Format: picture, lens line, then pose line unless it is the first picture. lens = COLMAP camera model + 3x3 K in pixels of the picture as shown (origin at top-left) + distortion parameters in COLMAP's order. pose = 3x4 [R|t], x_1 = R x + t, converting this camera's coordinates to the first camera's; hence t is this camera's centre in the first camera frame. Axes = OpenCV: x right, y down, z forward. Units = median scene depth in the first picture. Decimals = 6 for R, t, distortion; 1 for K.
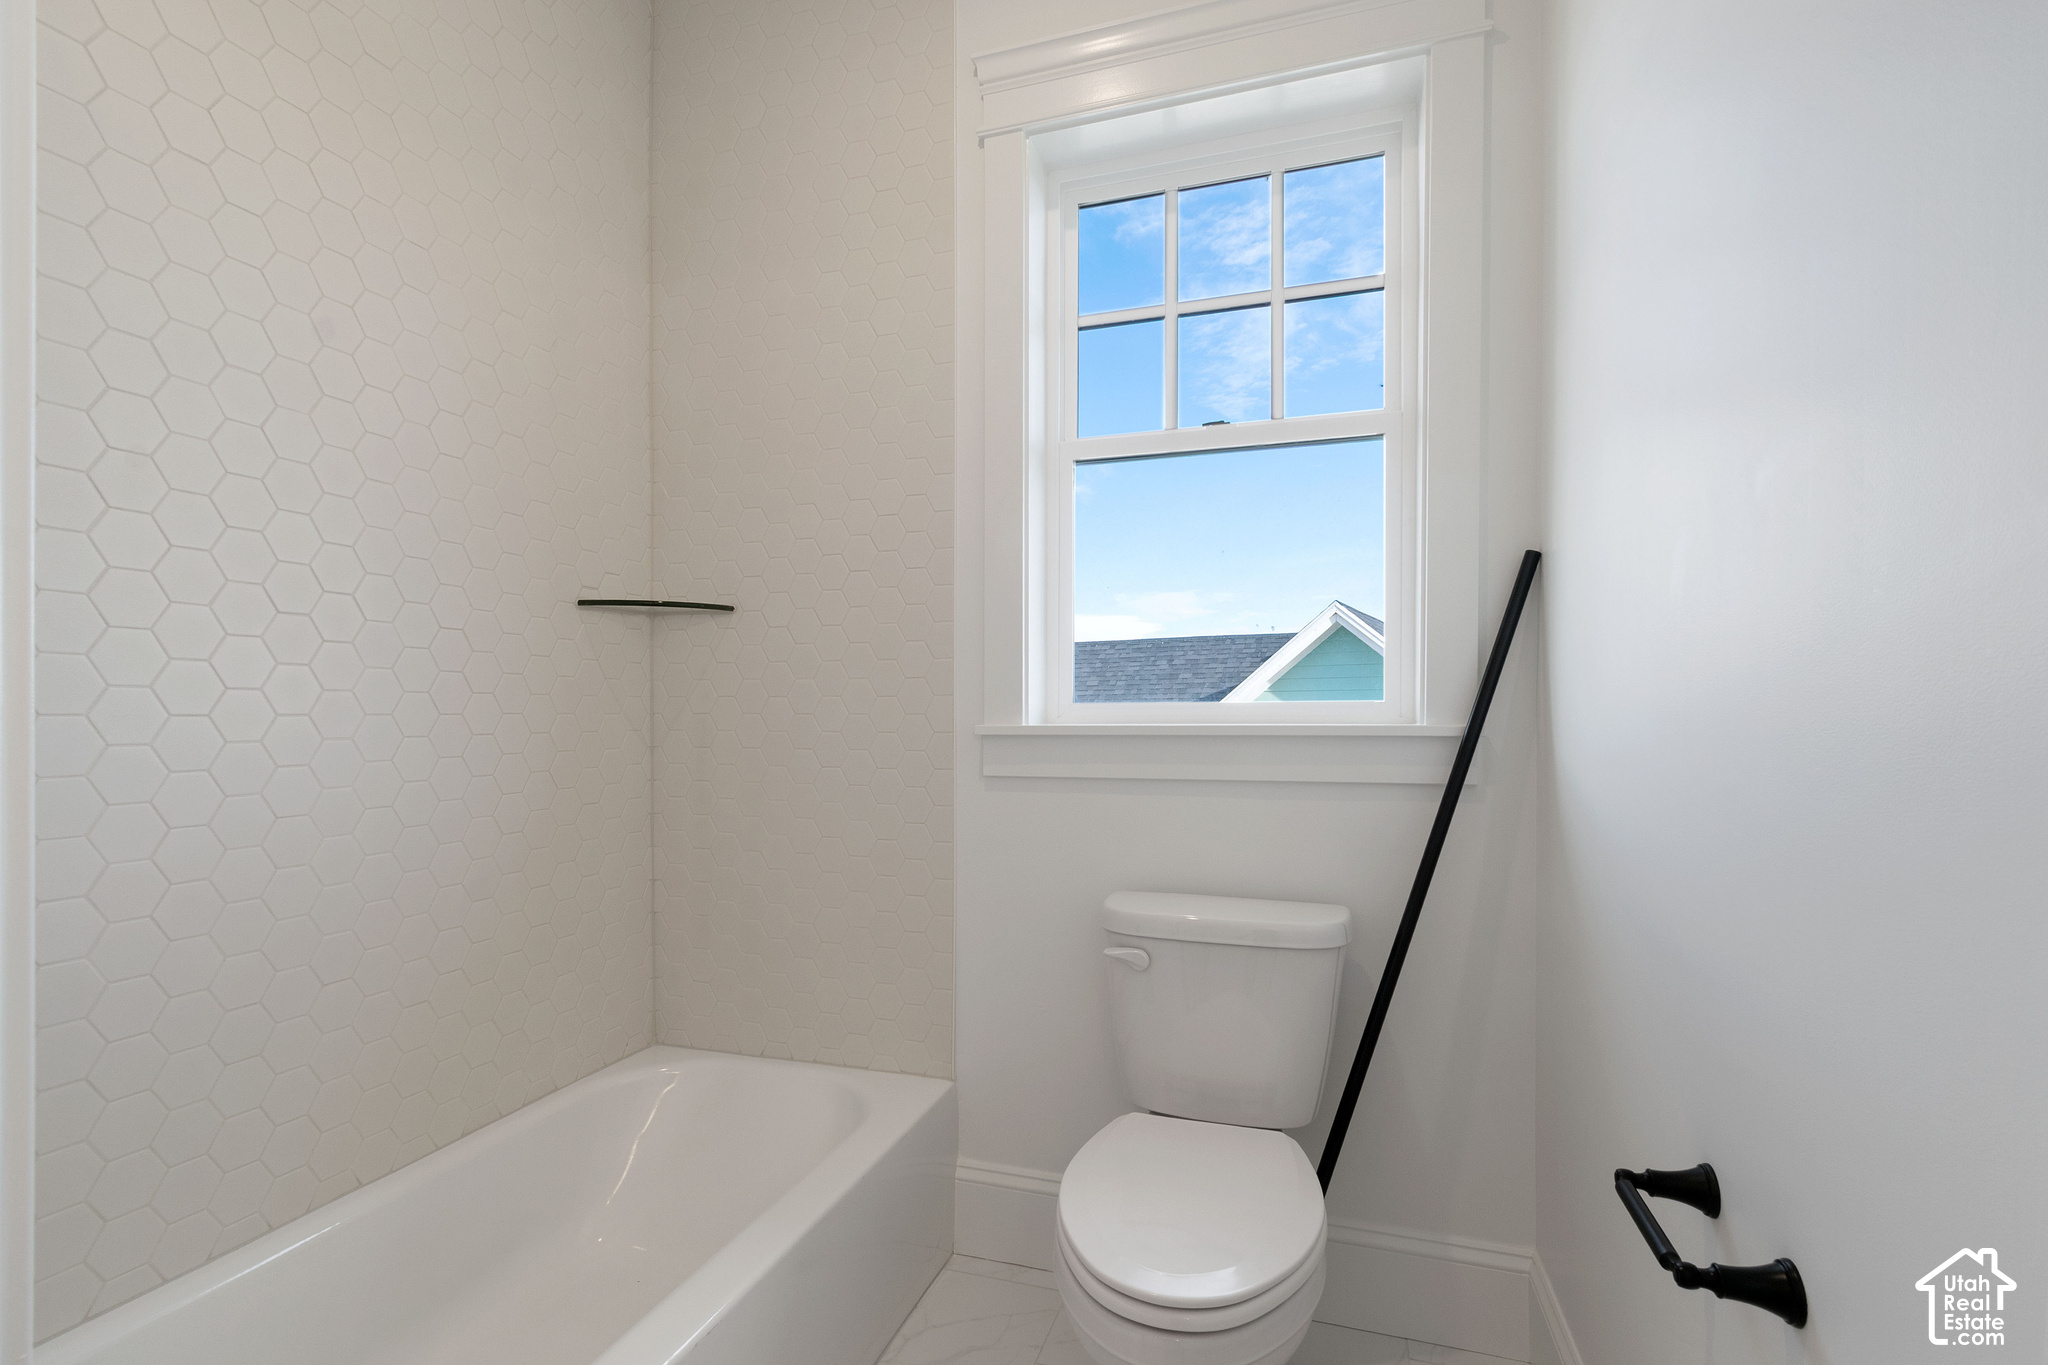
lens RADIAL K [[915.3, 0, 1028.1], [0, 915.3, 713.1], [0, 0, 1]] dist [-0.000535, -0.000088]
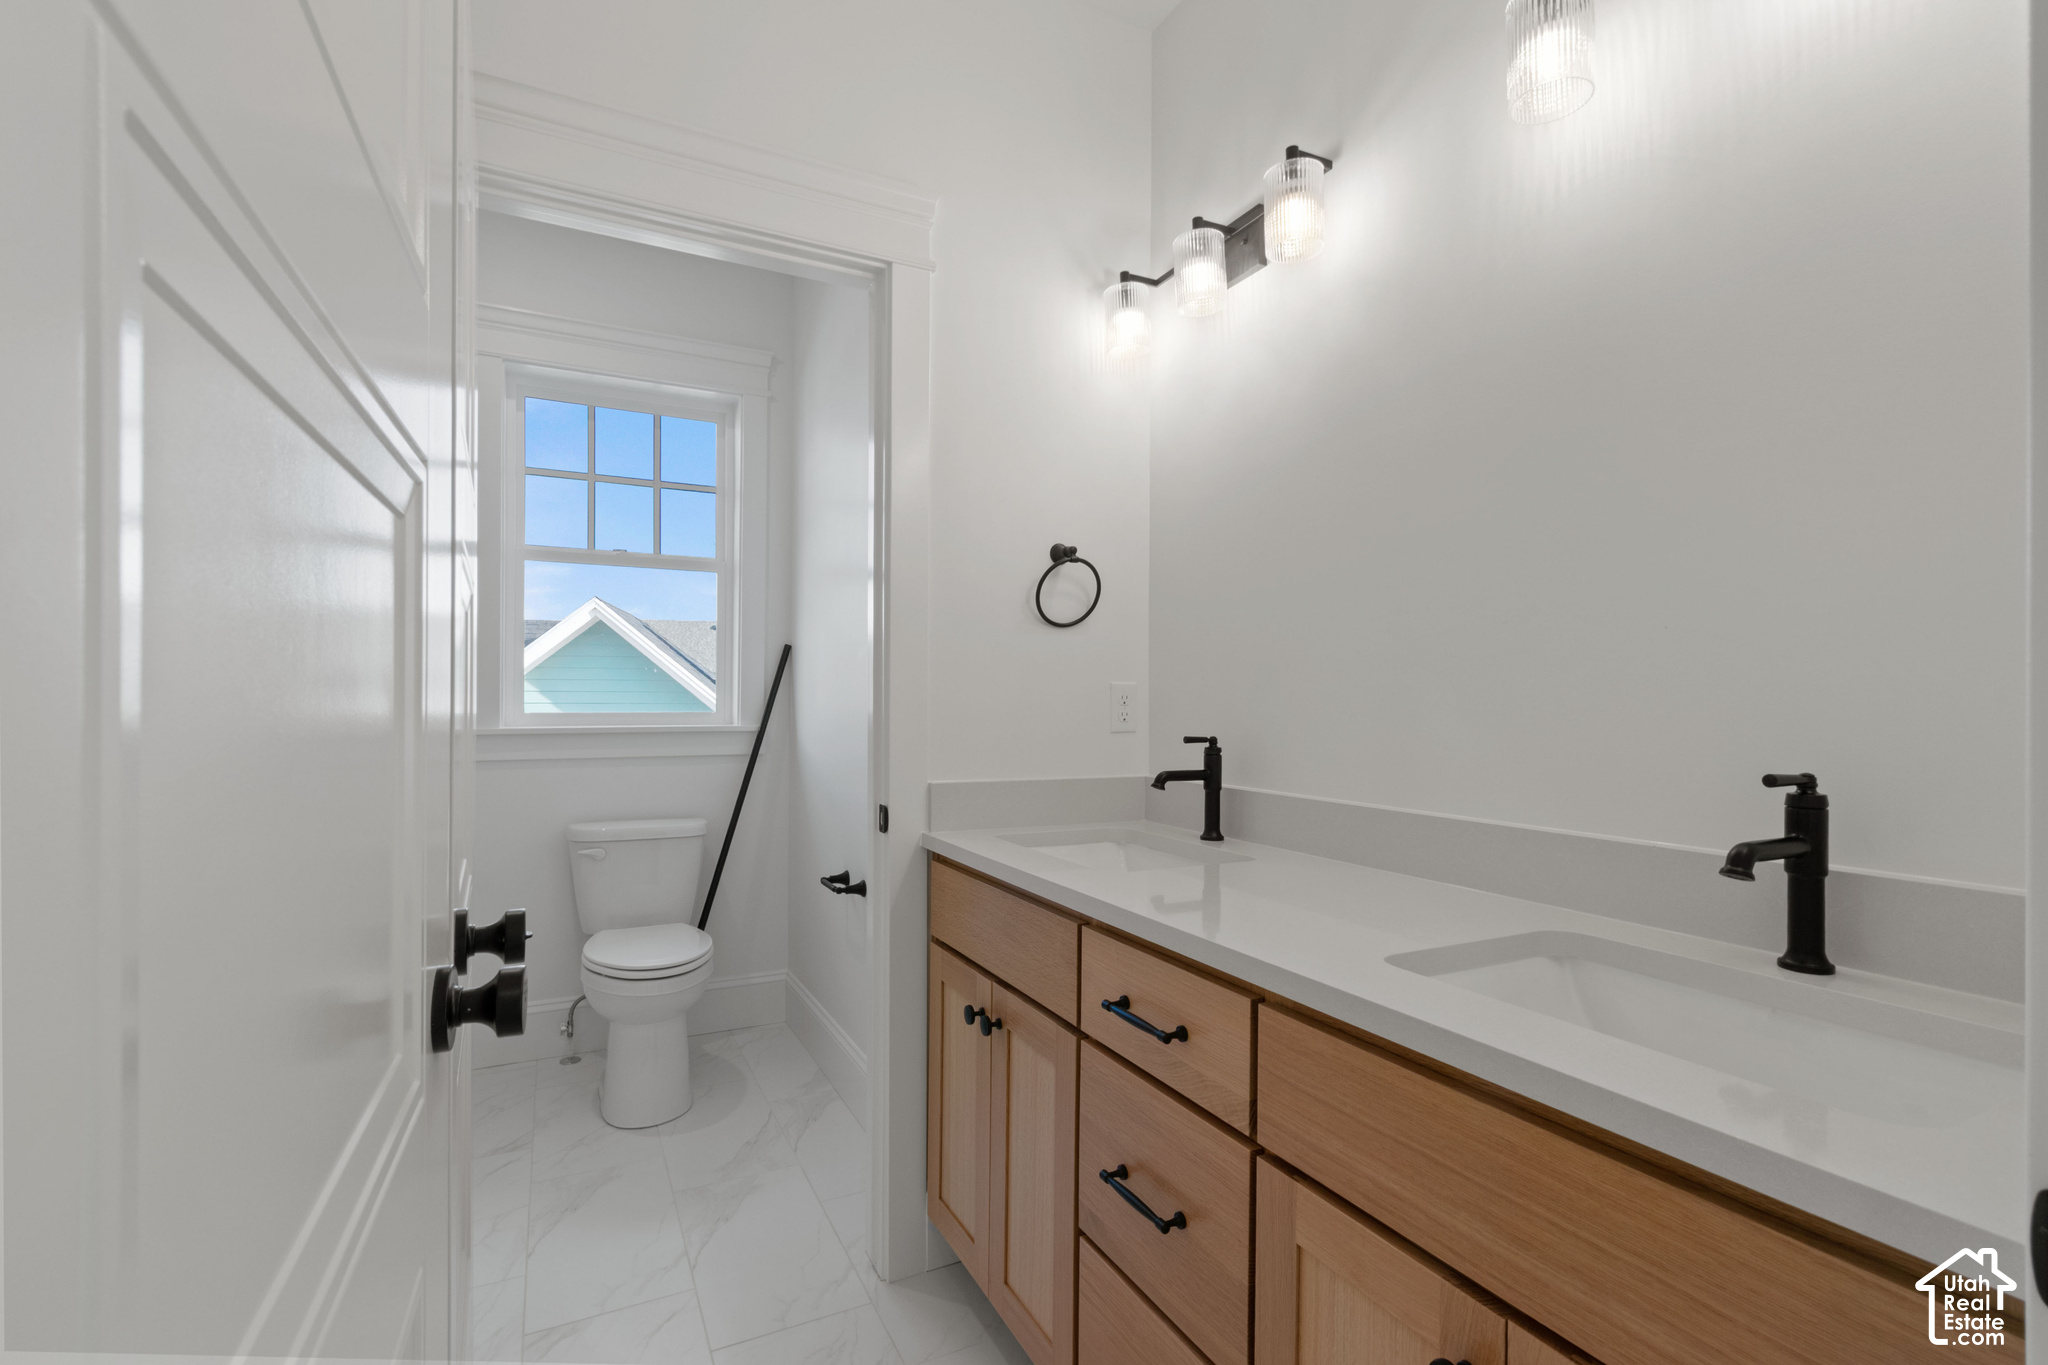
lens RADIAL K [[915.3, 0, 1028.1], [0, 915.3, 713.1], [0, 0, 1]] dist [-0.000535, -0.000088]
pose [[0.699727, -0.006433, 0.714381, -0.585895], [-0.006673, 0.999857, 0.015540, -0.052568], [-0.714379, -0.015641, 0.699584, -0.904328]]
